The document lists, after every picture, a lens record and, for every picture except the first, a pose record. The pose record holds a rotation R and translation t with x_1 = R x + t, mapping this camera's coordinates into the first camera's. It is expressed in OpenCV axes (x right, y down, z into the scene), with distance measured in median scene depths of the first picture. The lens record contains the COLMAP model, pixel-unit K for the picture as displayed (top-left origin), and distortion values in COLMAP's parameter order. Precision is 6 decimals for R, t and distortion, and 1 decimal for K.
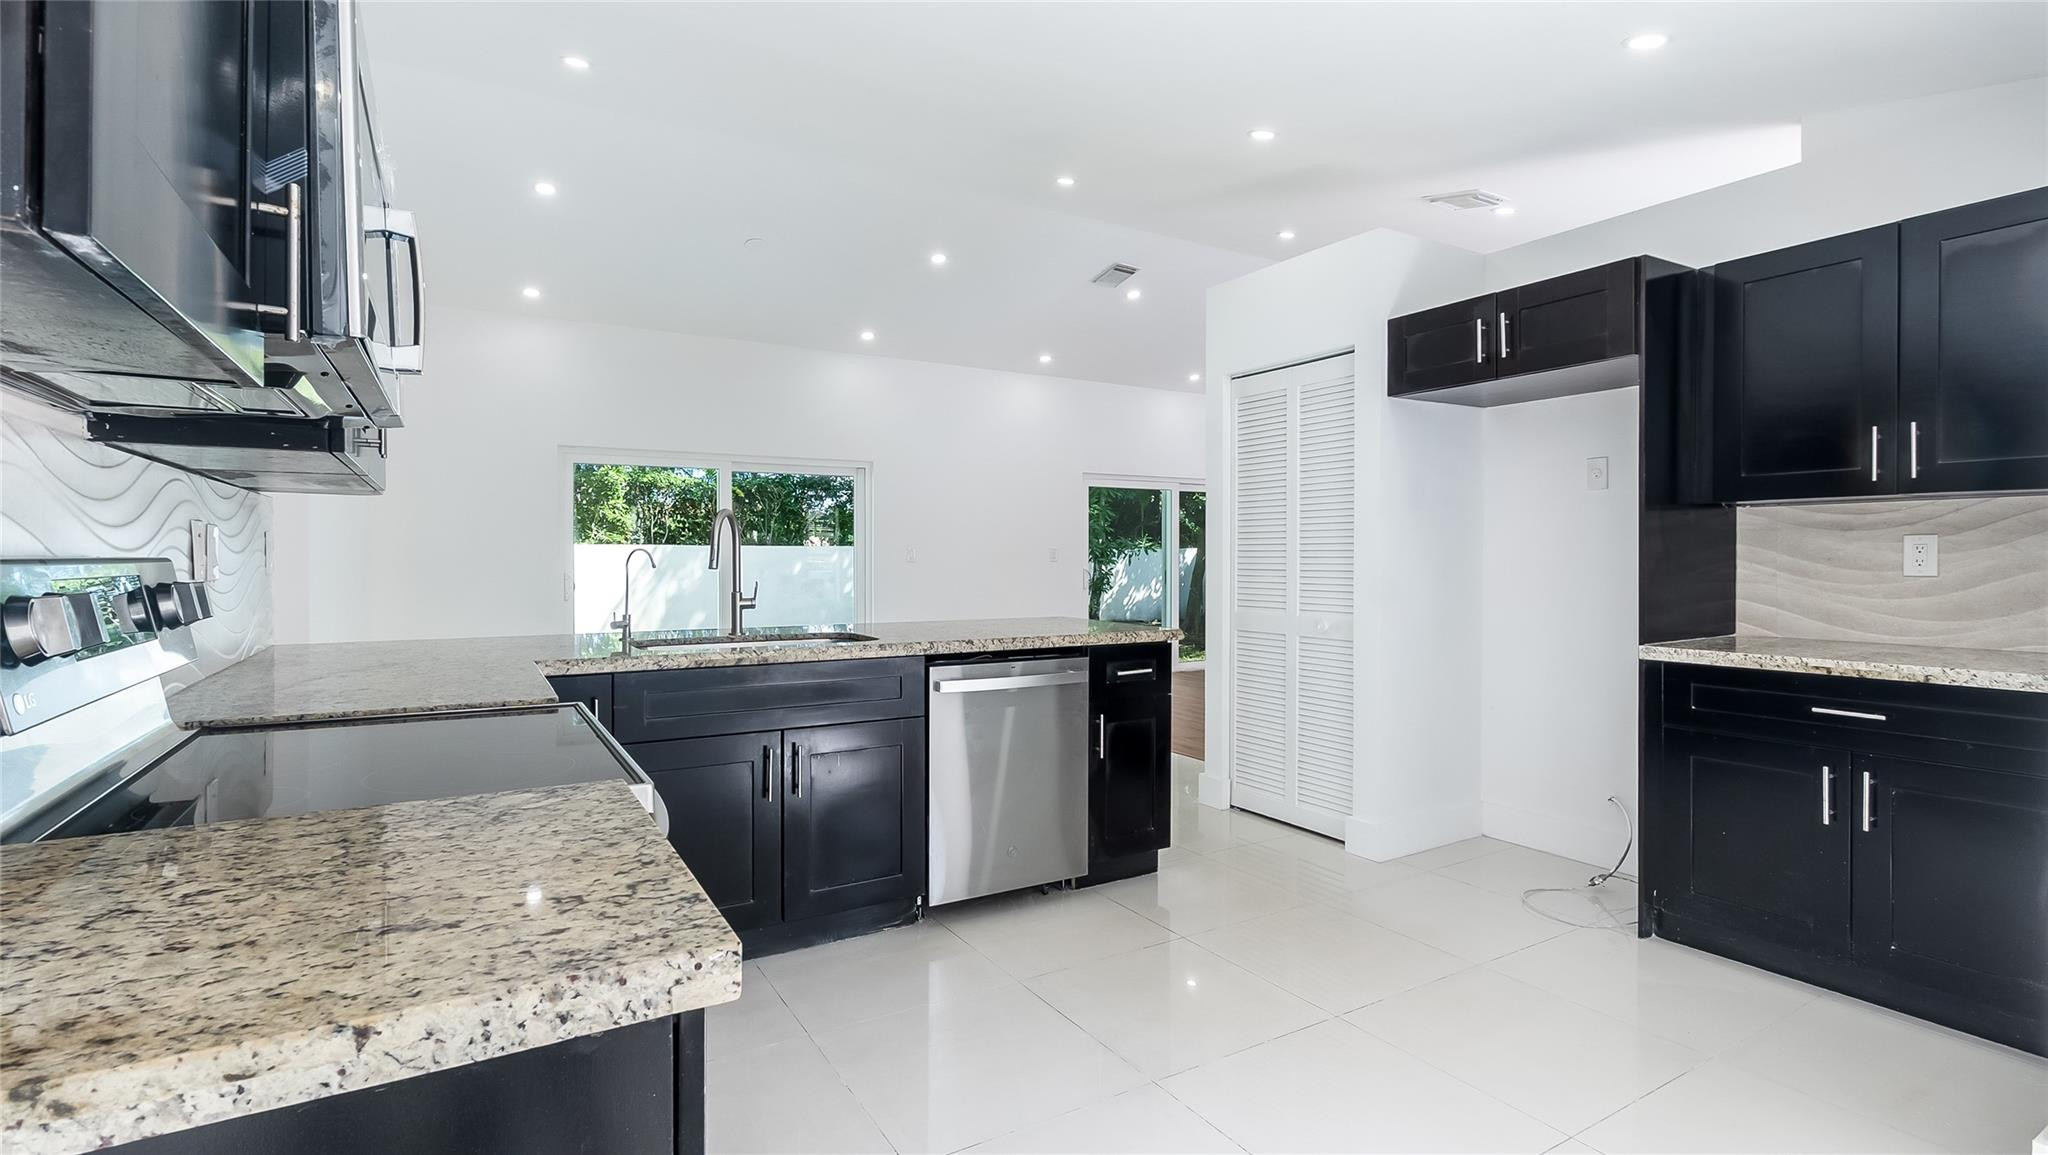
lens RADIAL K [[954.8, 0, 1025.0], [0, 954.8, 548.1], [0, 0, 1]] dist [-0.003140, -0.000010]
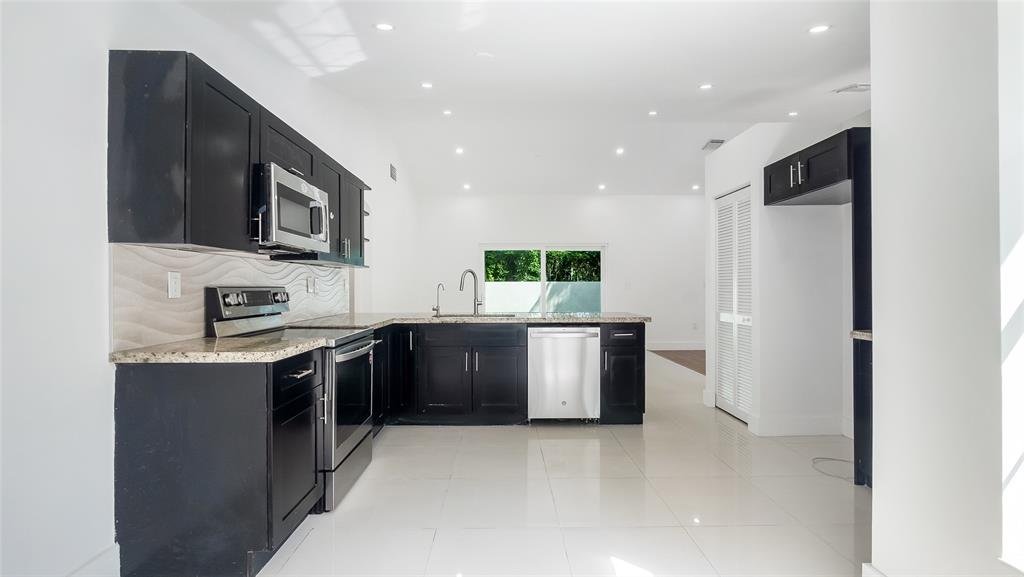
lens RADIAL K [[480.5, 0, 512.8], [0, 480.5, 276.3], [0, 0, 1]] dist [-0.002003, 0.000056]
pose [[0.865992, -0.014186, -0.499857, 0.476353], [0.007696, 0.999857, -0.015041, 0.001681], [0.499999, 0.009179, 0.865977, -0.156804]]
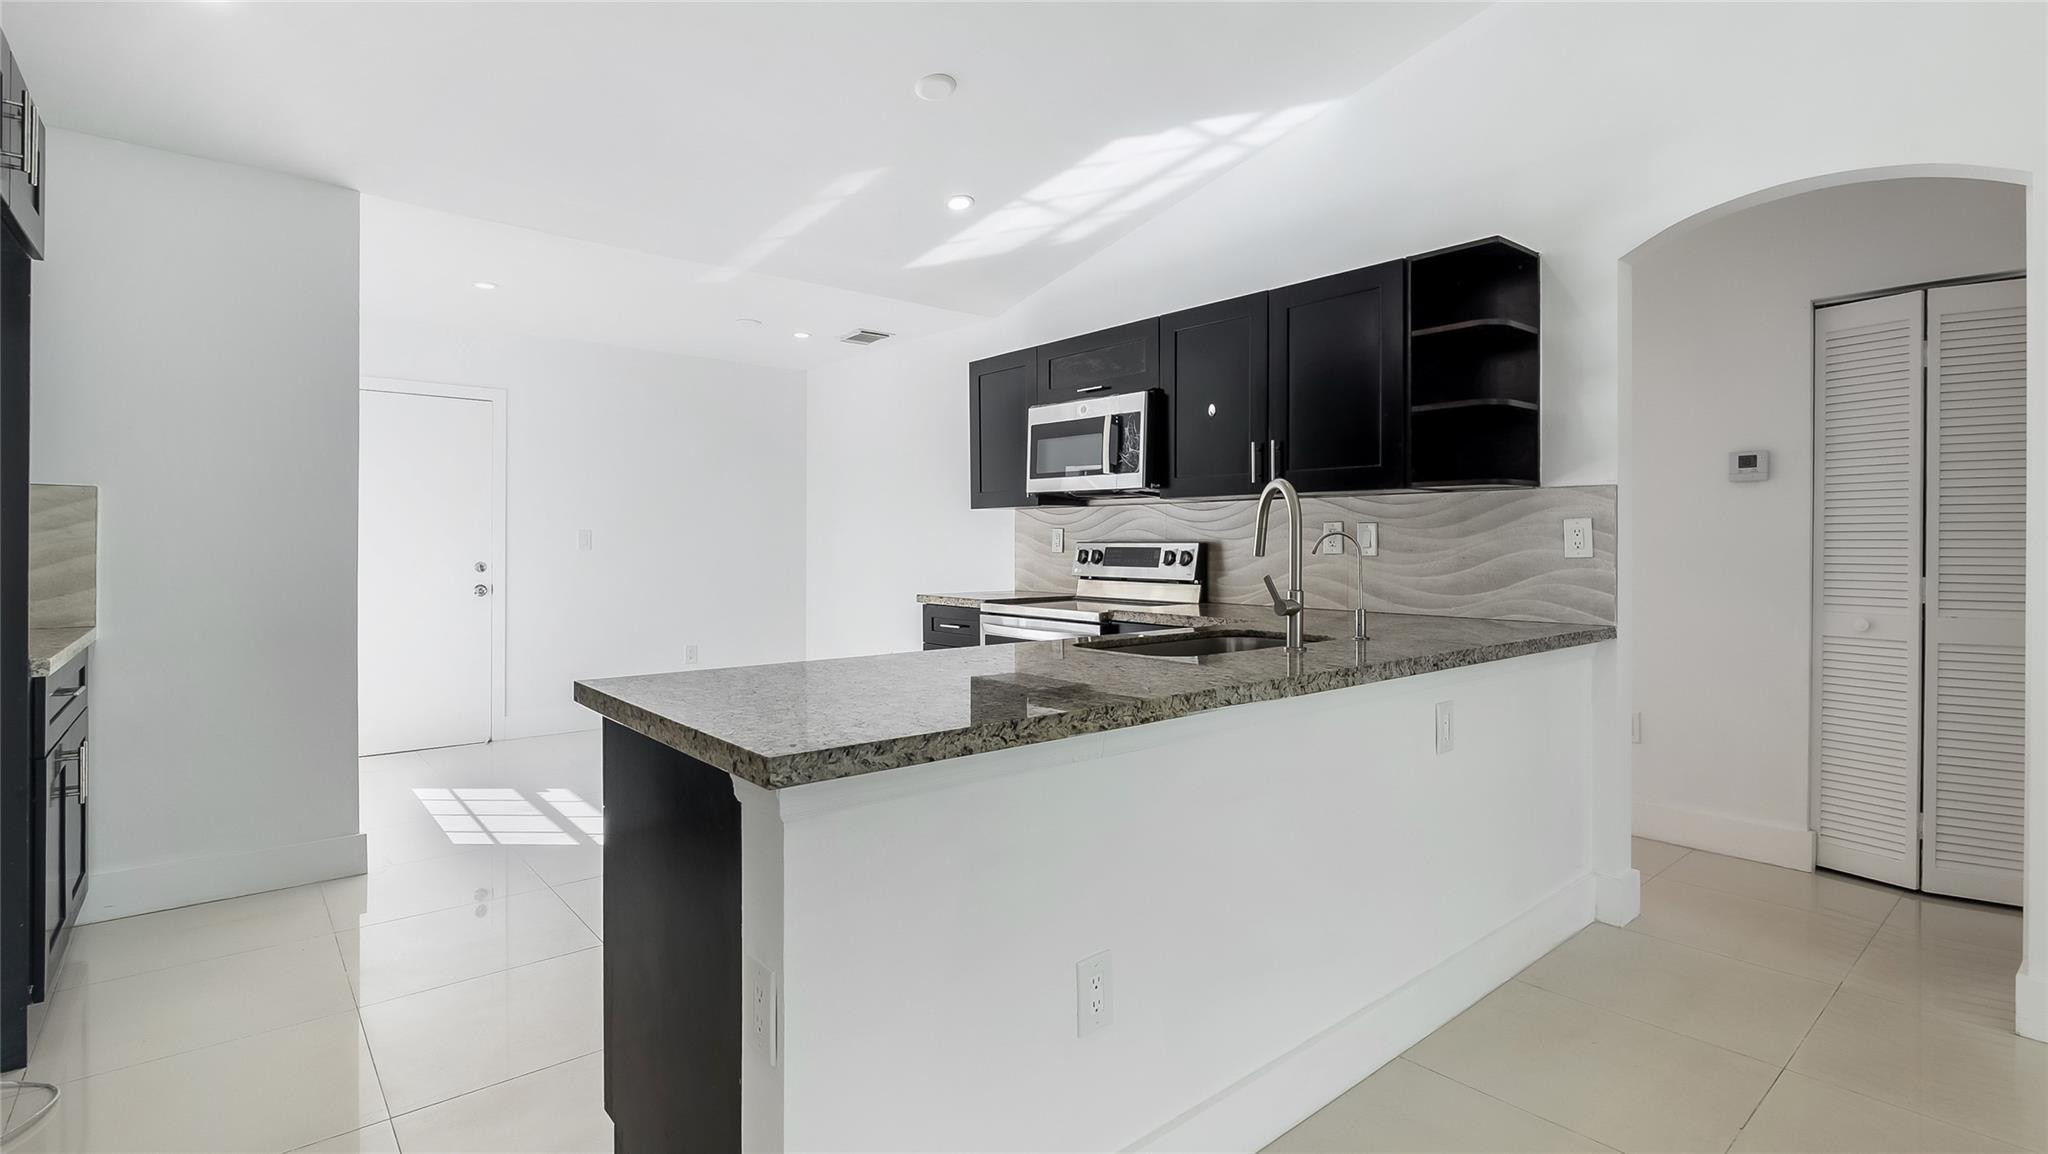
lens RADIAL K [[961.1, 0, 1025.7], [0, 961.1, 552.6], [0, 0, 1]] dist [-0.002003, 0.000056]
pose [[-0.987030, -0.003822, -0.160492, -0.040330], [-0.004134, 0.999990, 0.001605, 0.017559], [0.160484, 0.002248, -0.987036, 1.818189]]
